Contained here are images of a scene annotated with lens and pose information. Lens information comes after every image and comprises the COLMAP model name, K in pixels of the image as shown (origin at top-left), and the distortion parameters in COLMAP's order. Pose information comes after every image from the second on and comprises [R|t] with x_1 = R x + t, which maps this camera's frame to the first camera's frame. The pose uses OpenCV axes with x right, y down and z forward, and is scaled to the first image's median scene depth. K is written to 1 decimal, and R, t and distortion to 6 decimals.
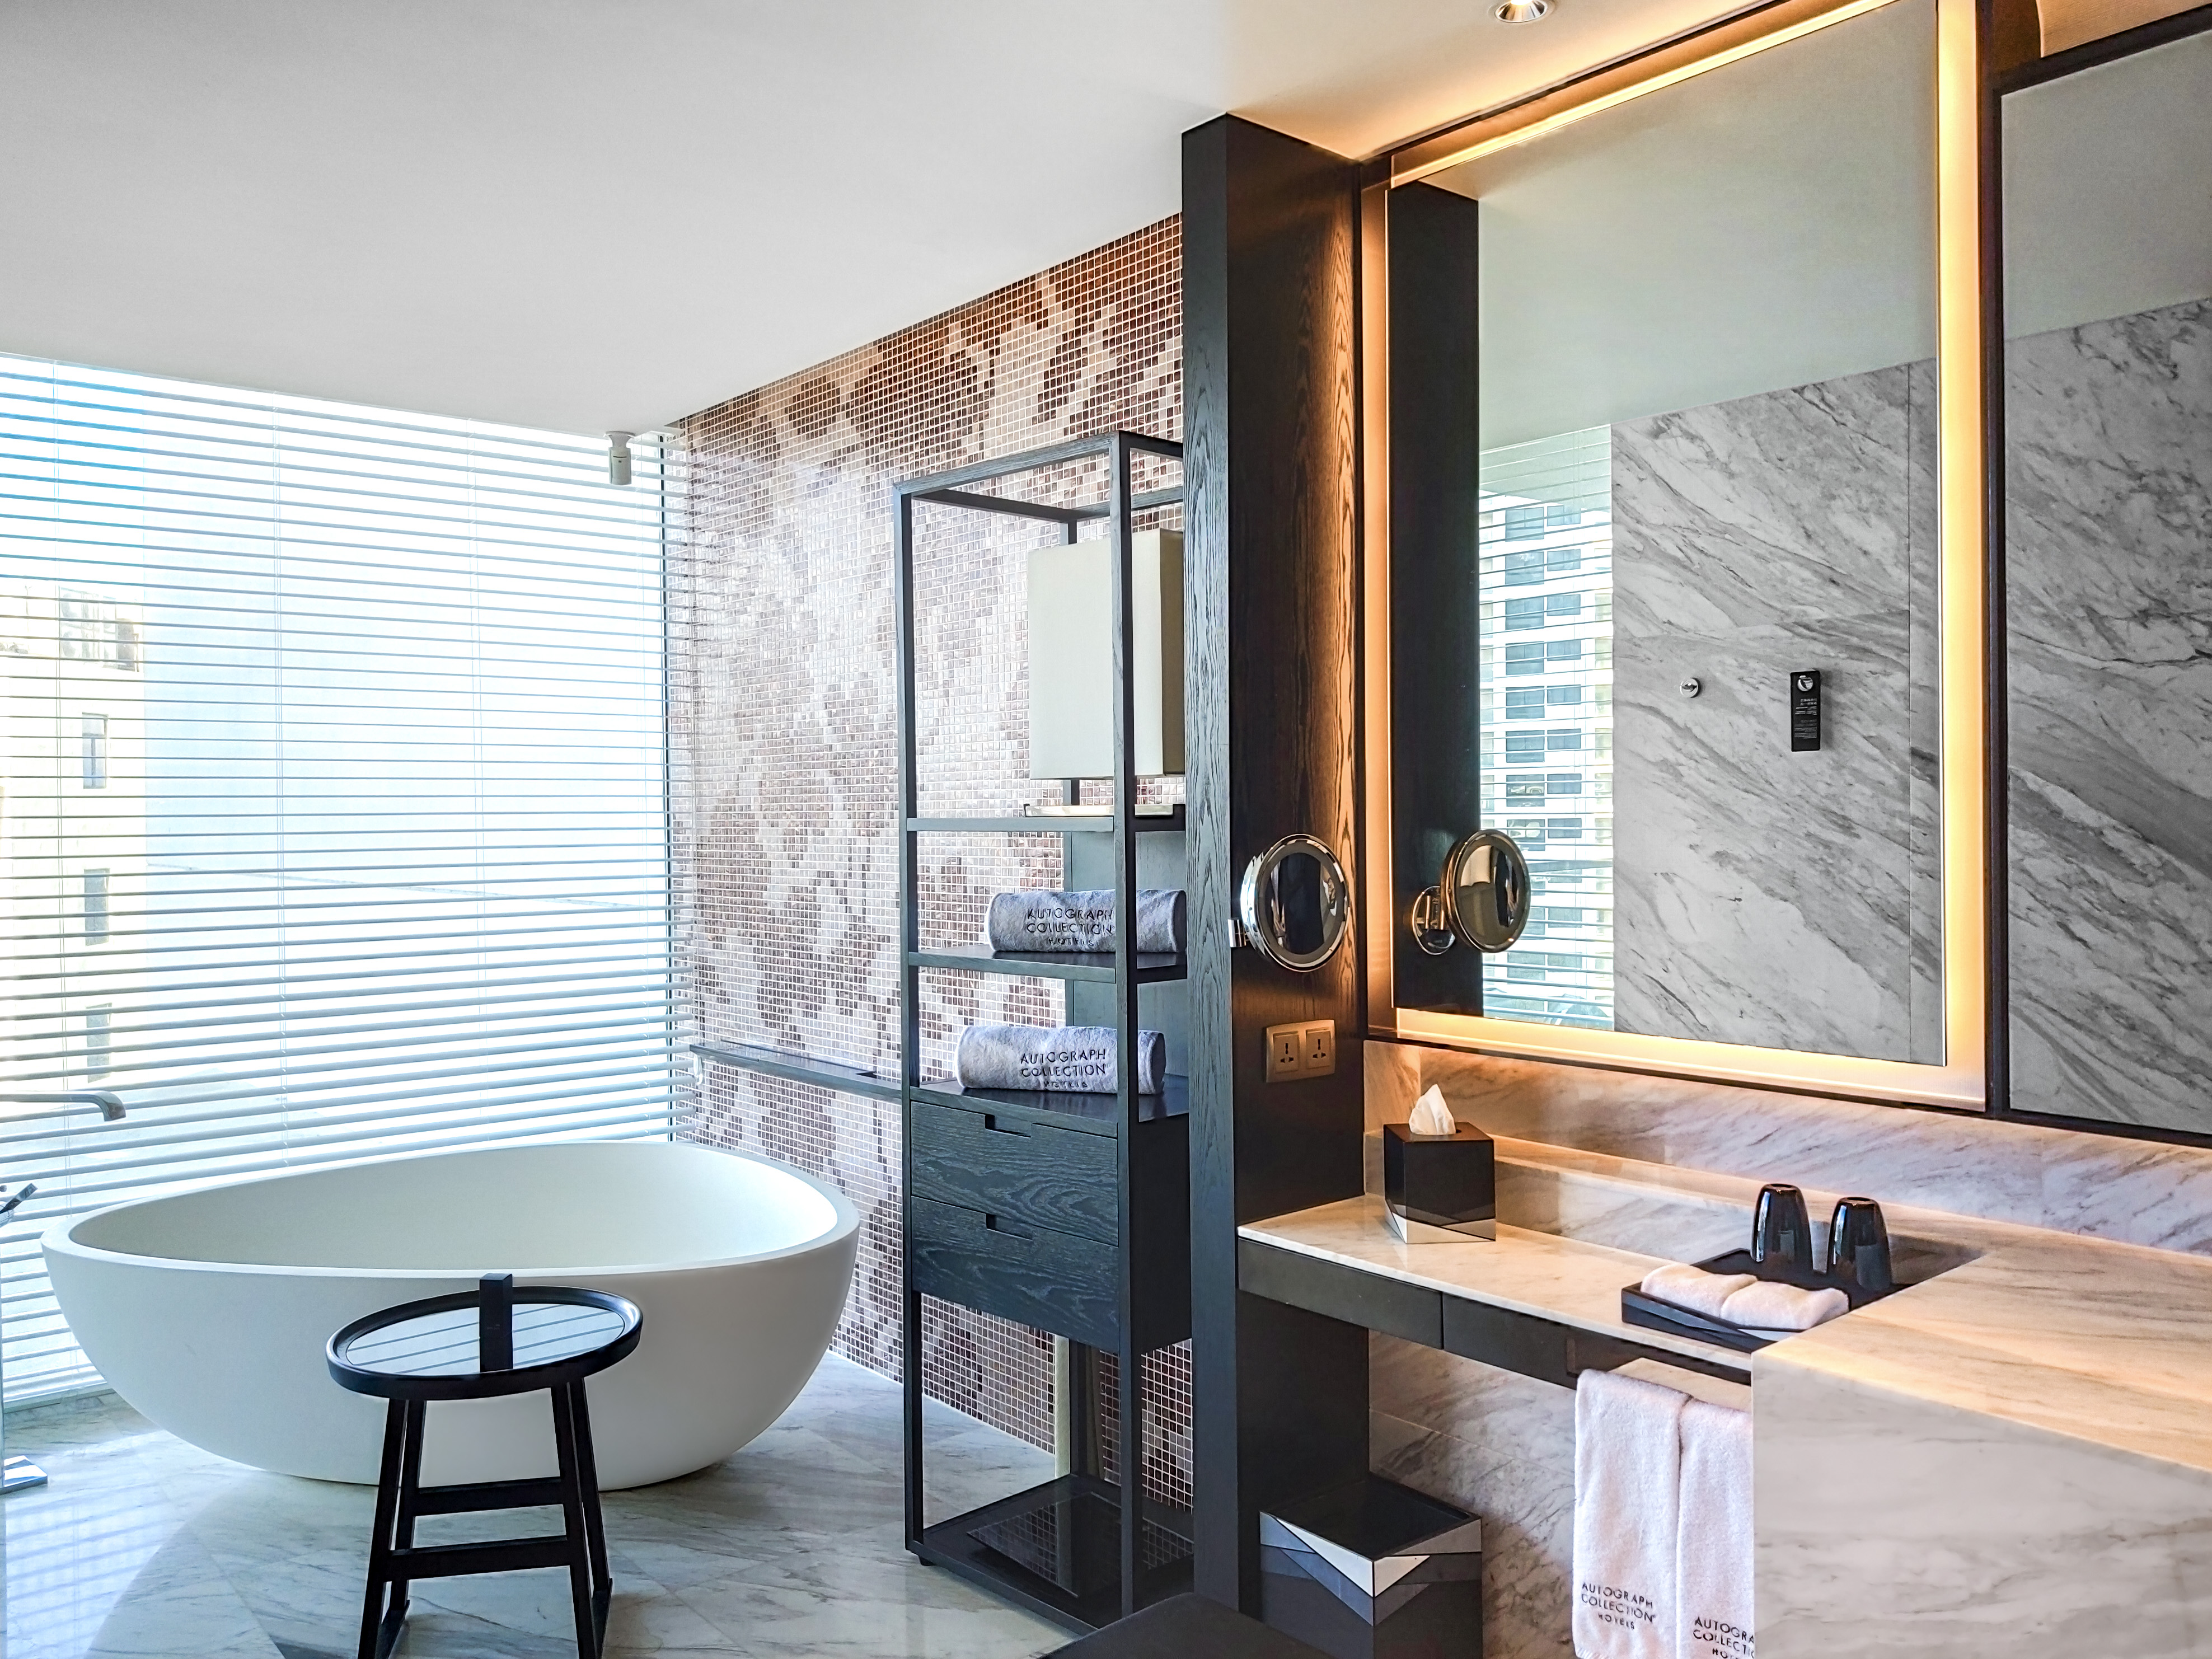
lens RADIAL K [[1711.4, 0, 1104.0], [0, 1711.4, 814.9], [0, 0, 1]] dist [0.035191, -0.075516]
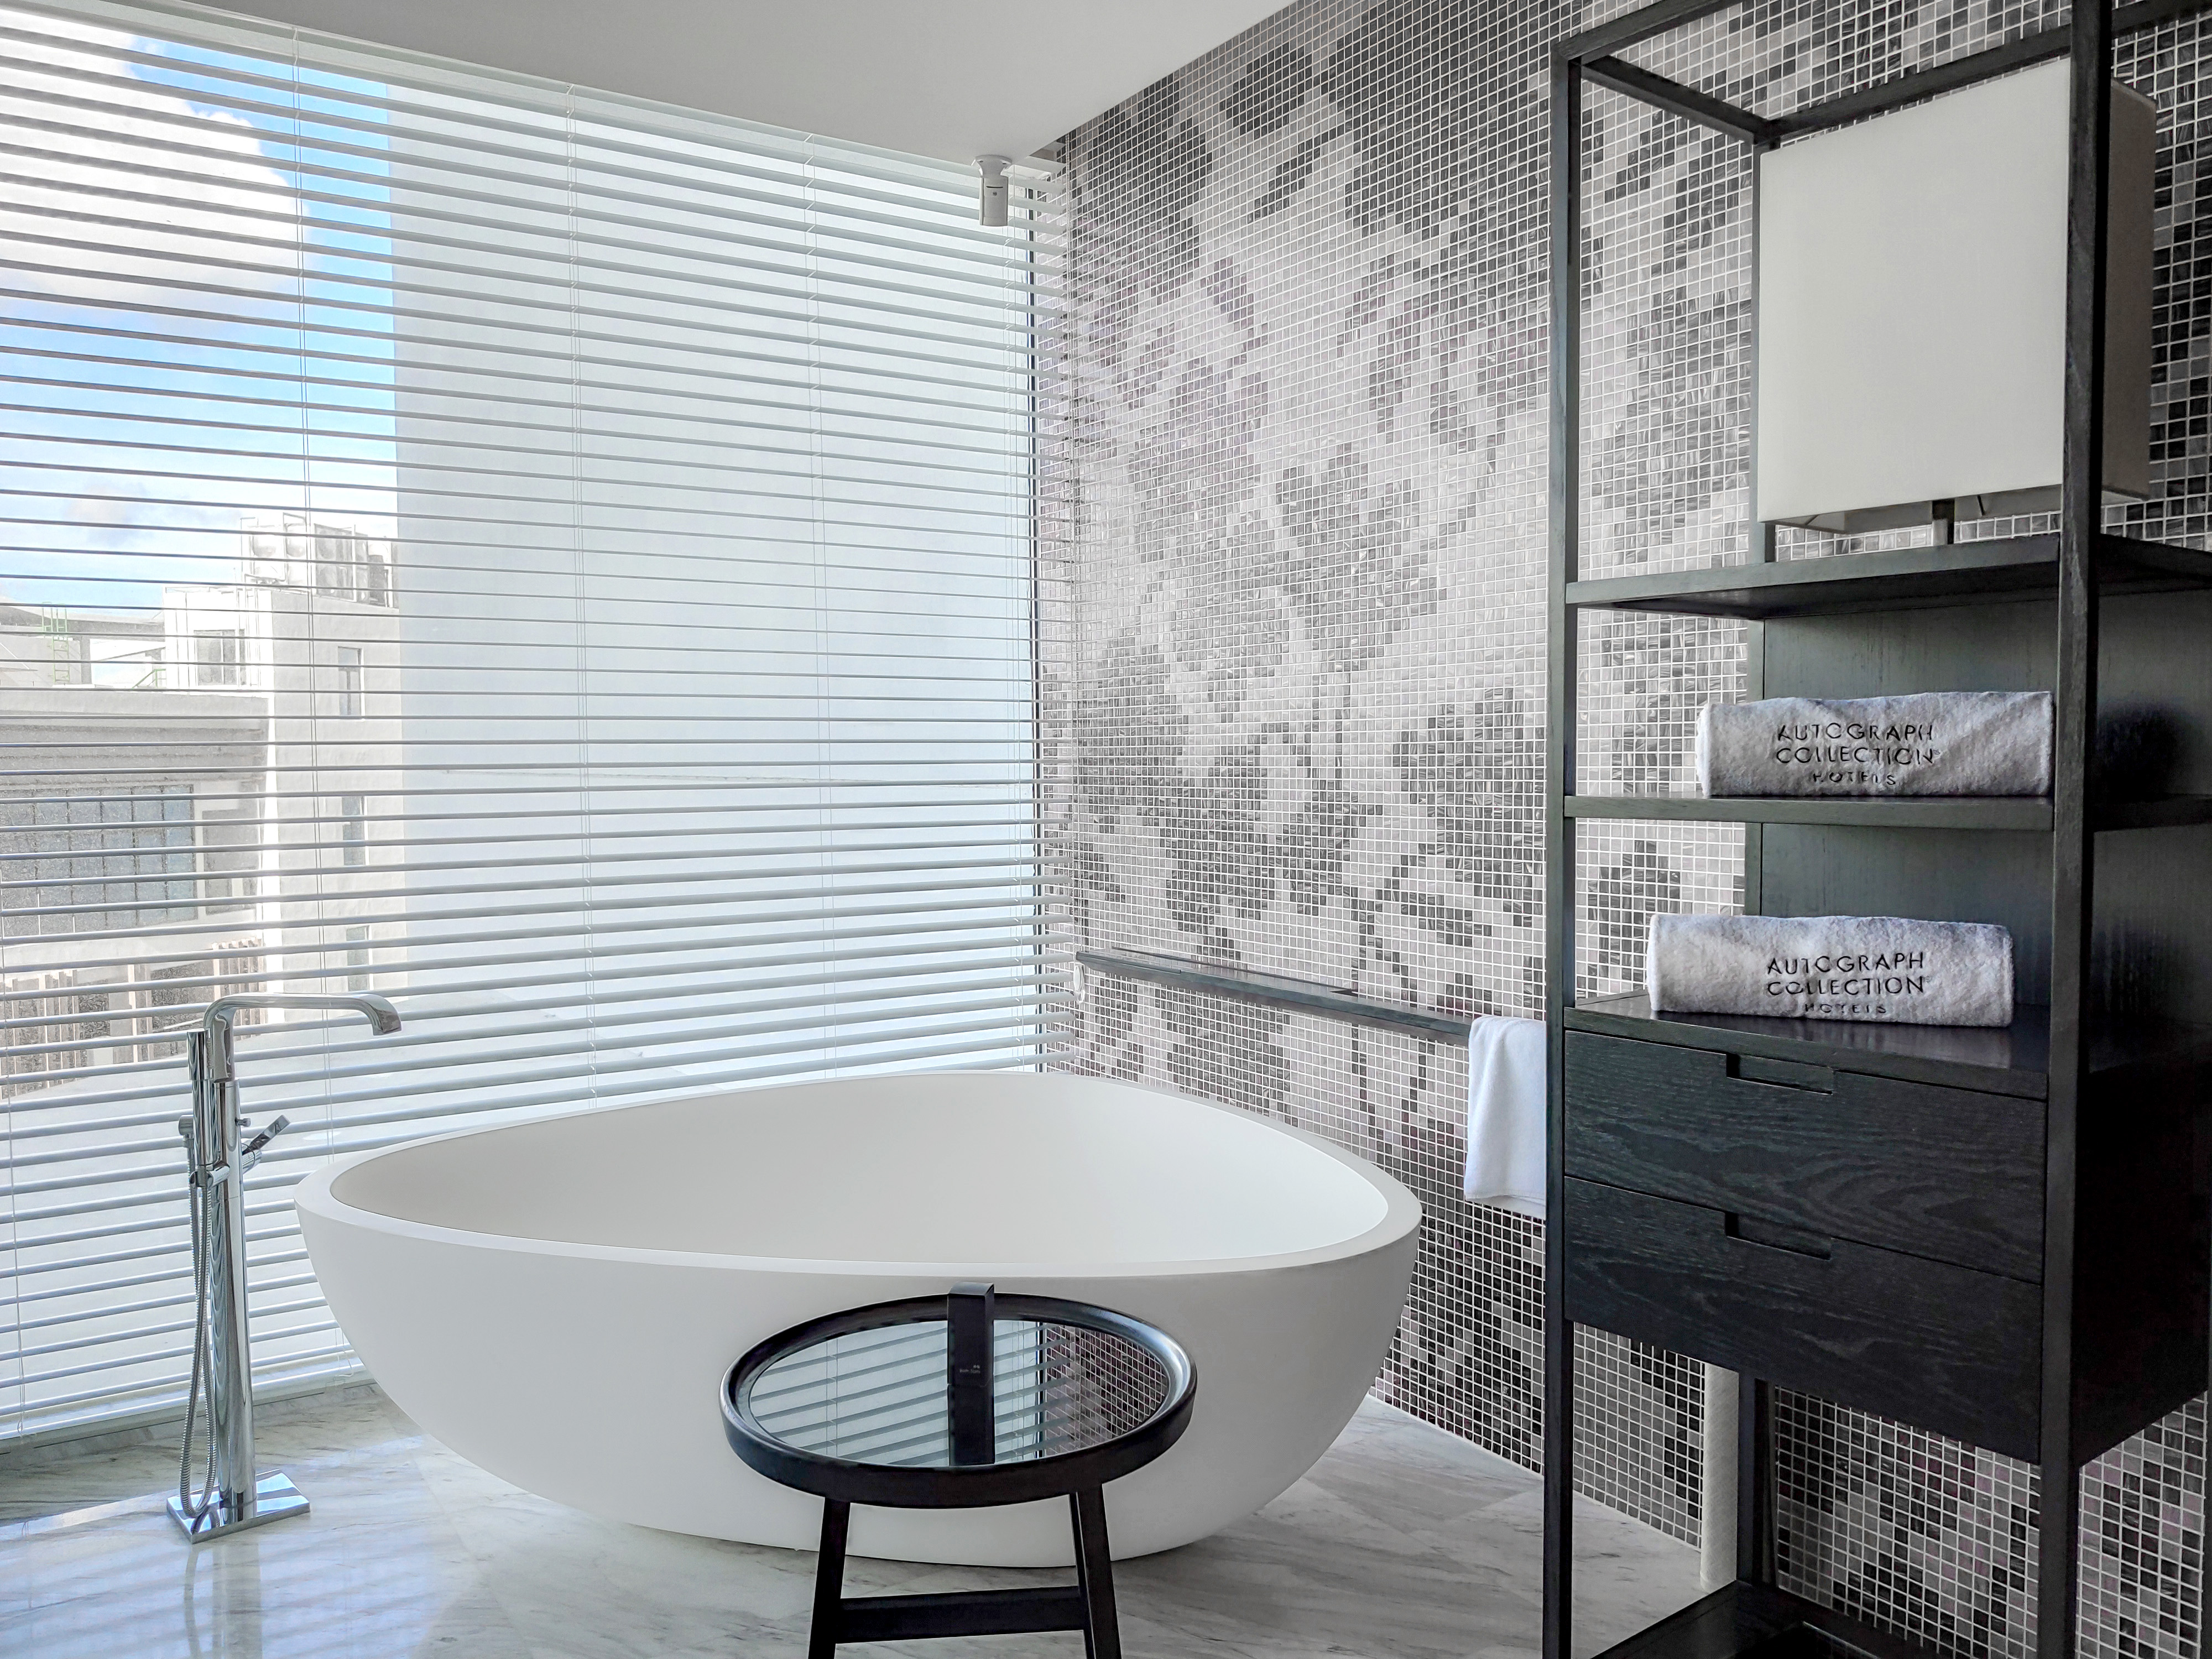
lens RADIAL K [[1668.7, 0, 1106.0], [0, 1668.7, 829.5], [0, 0, 1]] dist [0.029977, -0.055834]
pose [[0.993603, 0.006860, -0.112725, -0.172335], [-0.001757, 0.998971, 0.045310, 0.051976], [0.112920, -0.044822, 0.992593, 0.294385]]
